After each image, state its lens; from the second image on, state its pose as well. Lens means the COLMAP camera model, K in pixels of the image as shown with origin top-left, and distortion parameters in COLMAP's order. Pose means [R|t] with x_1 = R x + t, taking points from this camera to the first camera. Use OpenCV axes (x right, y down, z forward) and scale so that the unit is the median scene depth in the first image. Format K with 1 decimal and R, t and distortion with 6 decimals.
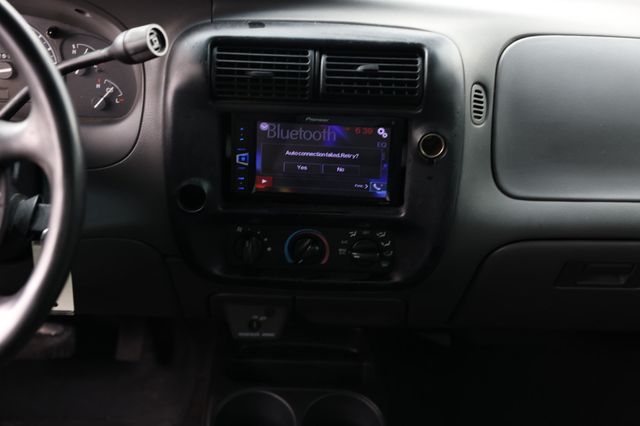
lens RADIAL K [[992.2, 0, 322.0], [0, 992.2, 215.1], [0, 0, 1]] dist [0.079452, 0.000000]
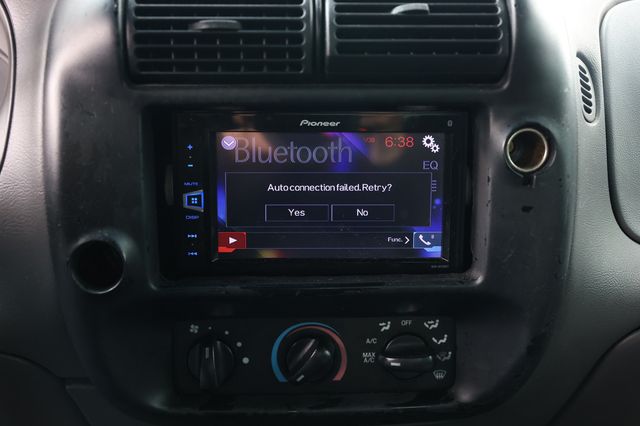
lens RADIAL K [[678.4, 0, 324.8], [0, 678.4, 218.9], [0, 0, 1]] dist [-0.024240, 0.000000]
pose [[0.997236, -0.045629, 0.058638, -0.027194], [0.056657, 0.977568, -0.202857, 0.038218], [-0.048066, 0.205619, 0.977451, 0.612043]]
